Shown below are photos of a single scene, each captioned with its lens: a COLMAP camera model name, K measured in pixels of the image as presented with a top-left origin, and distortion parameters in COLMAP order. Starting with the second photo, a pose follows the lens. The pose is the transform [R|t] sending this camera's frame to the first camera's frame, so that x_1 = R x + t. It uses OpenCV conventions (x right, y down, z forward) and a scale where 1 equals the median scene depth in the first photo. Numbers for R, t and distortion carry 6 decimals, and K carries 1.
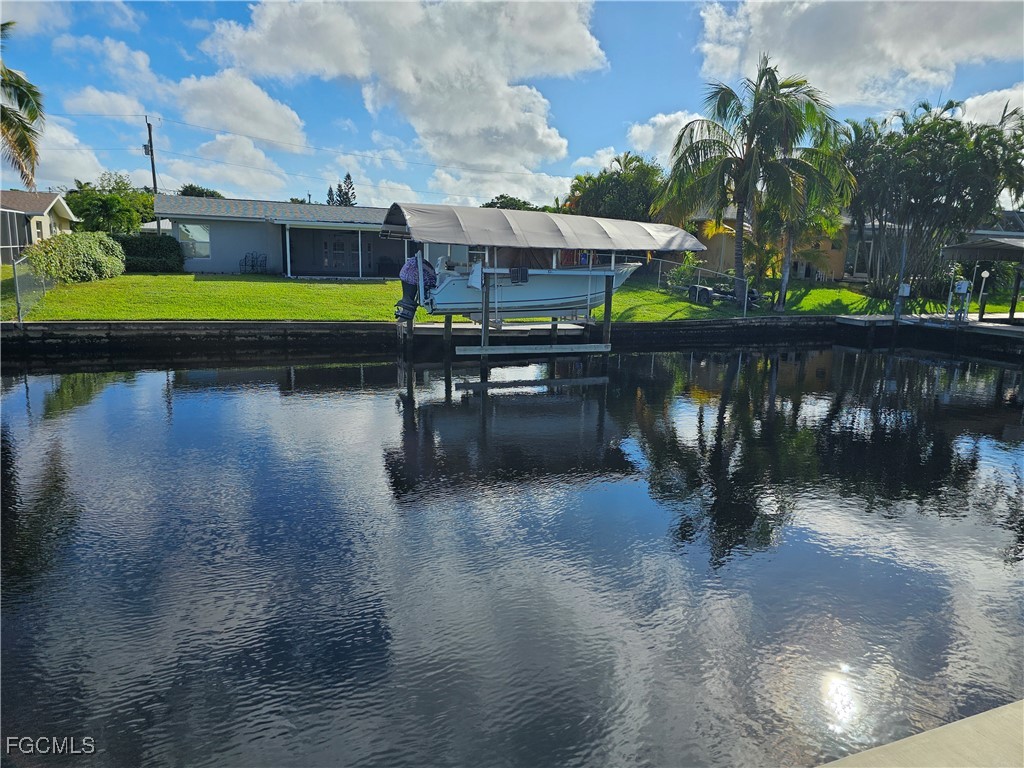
lens RADIAL K [[681.9, 0, 516.8], [0, 681.9, 386.6], [0, 0, 1]] dist [0.080588, -0.087009]
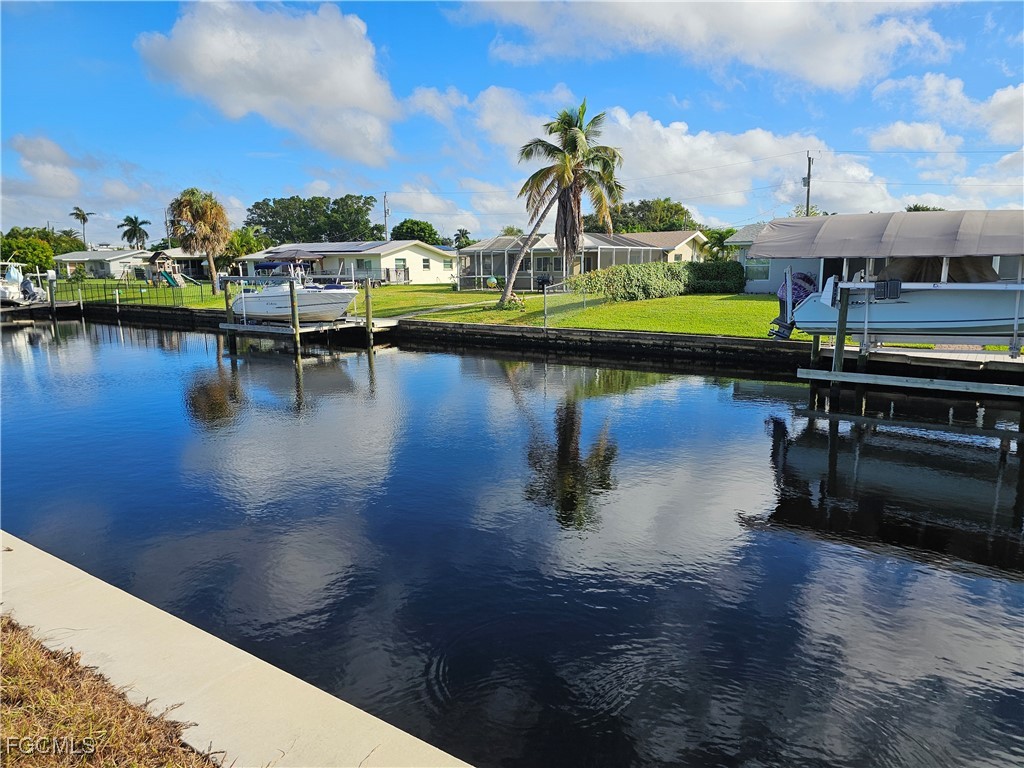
lens RADIAL K [[681.9, 0, 516.8], [0, 681.9, 386.6], [0, 0, 1]] dist [0.080588, -0.087009]
pose [[0.543476, 0.110423, -0.832130, 0.397334], [-0.137671, 0.989612, 0.041406, -0.017883], [0.828058, 0.092057, 0.553033, 0.150752]]
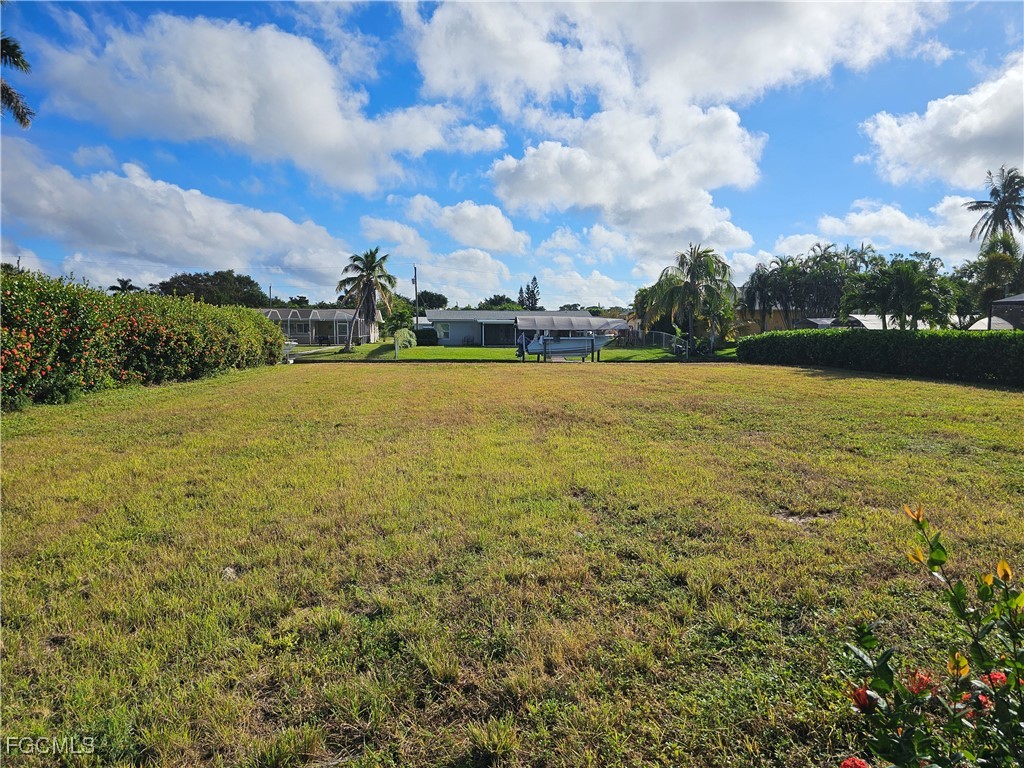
lens RADIAL K [[681.9, 0, 516.8], [0, 681.9, 386.6], [0, 0, 1]] dist [0.080588, -0.087009]
pose [[0.960747, -0.004676, -0.277387, 0.529425], [-0.027576, 0.993297, -0.112253, 0.297267], [0.276053, 0.115496, 0.954178, -1.449919]]
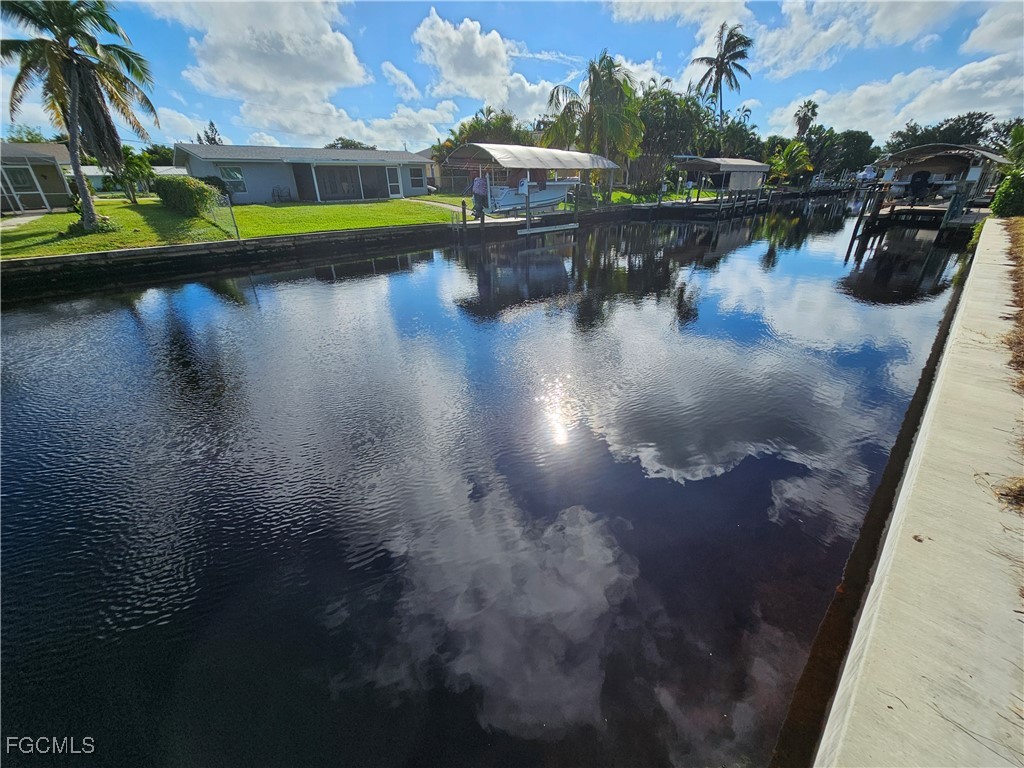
lens RADIAL K [[418.1, 0, 511.6], [0, 418.1, 388.5], [0, 0, 1]] dist [0.000255, 0.000118]
pose [[0.927742, -0.204737, 0.312054, -0.452593], [0.113782, 0.951459, 0.285971, 0.019298], [-0.355456, -0.229801, 0.906004, -0.089127]]
